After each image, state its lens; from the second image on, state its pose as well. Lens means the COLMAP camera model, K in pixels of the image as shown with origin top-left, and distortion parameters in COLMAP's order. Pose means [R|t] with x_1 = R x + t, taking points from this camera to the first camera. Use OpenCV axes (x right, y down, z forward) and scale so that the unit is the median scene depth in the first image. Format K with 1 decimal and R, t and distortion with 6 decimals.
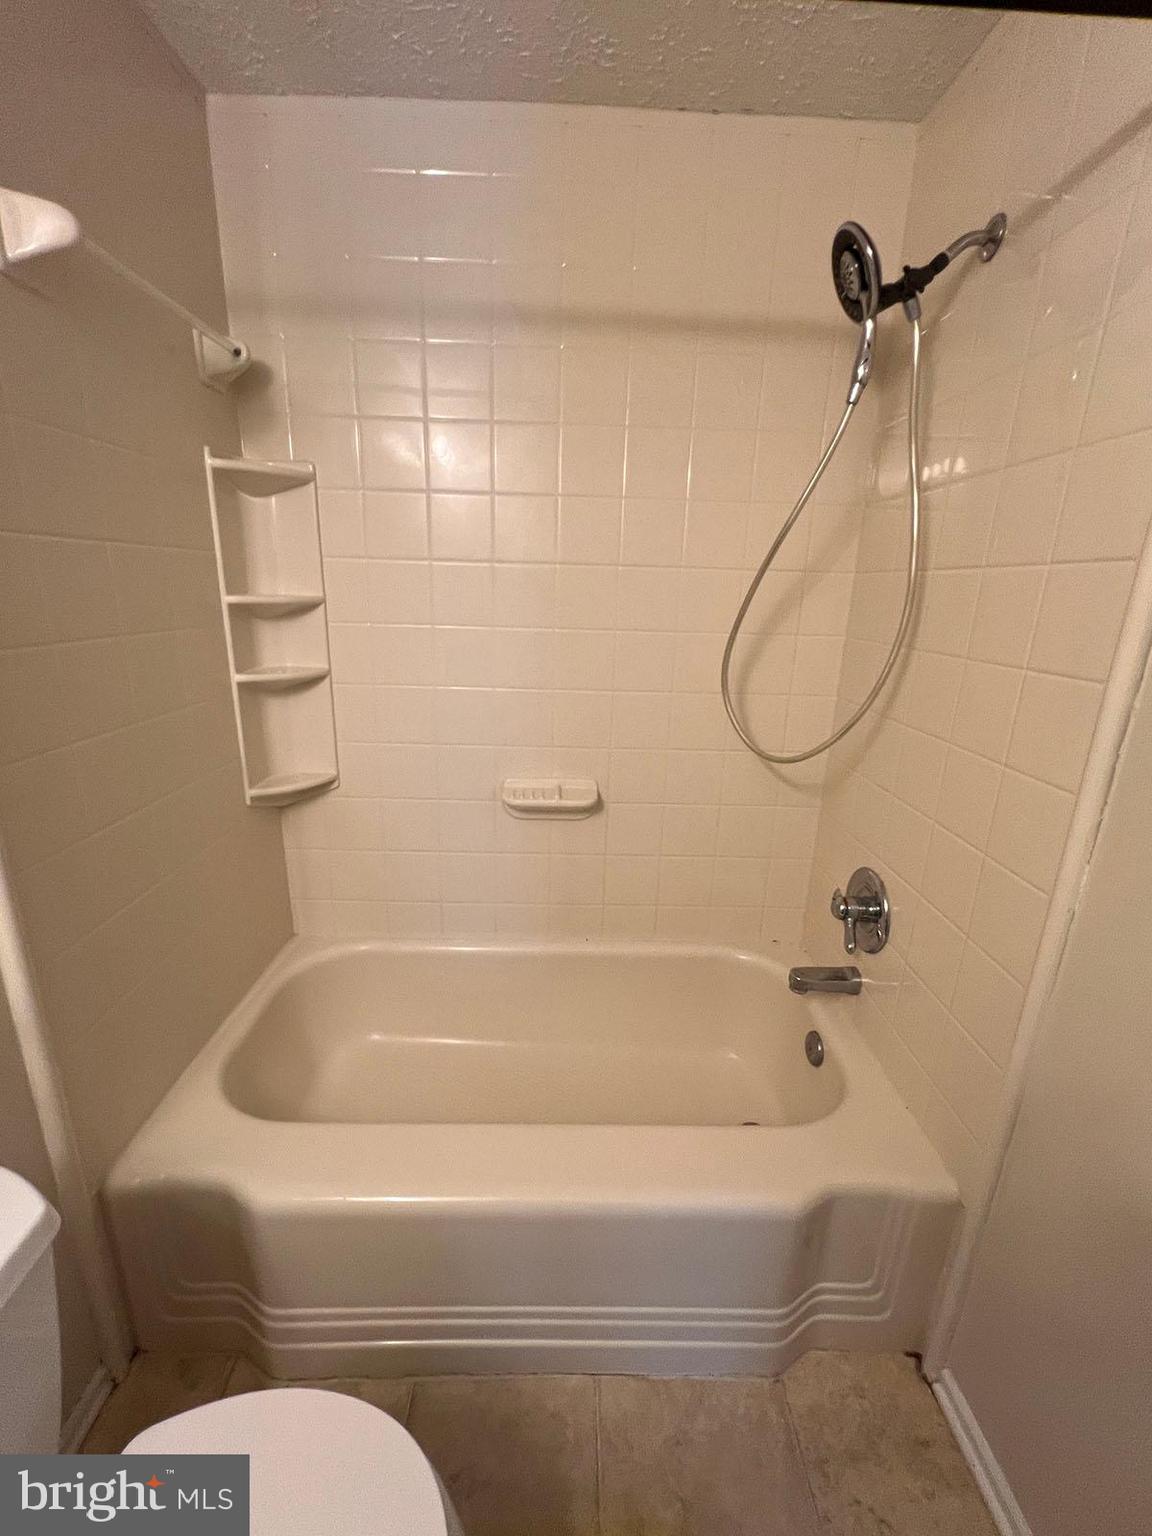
lens RADIAL K [[630.9, 0, 569.6], [0, 630.9, 772.9], [0, 0, 1]] dist [0.008589, -0.000125]
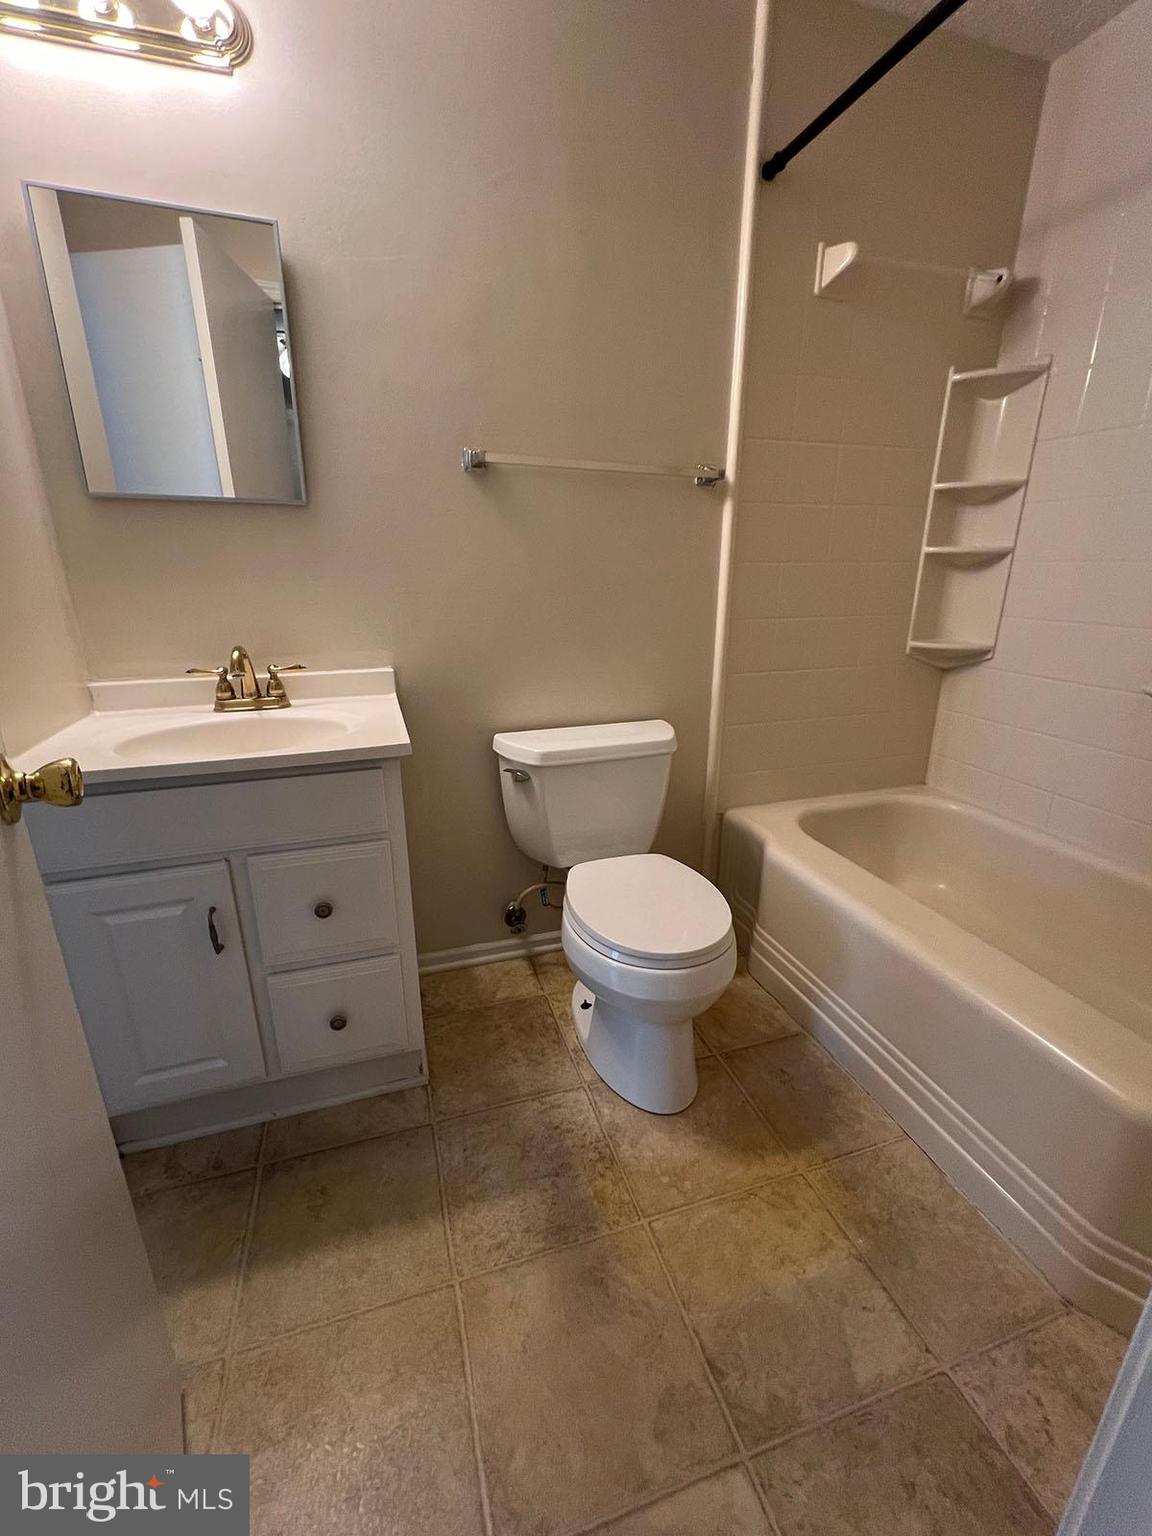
lens RADIAL K [[635.8, 0, 575.0], [0, 635.8, 758.6], [0, 0, 1]] dist [0.014207, 0.000027]
pose [[0.306568, 0.274803, -0.911318, 0.587960], [-0.264732, 0.944260, 0.195680, 0.196163], [0.914294, 0.181266, 0.362229, -0.068608]]
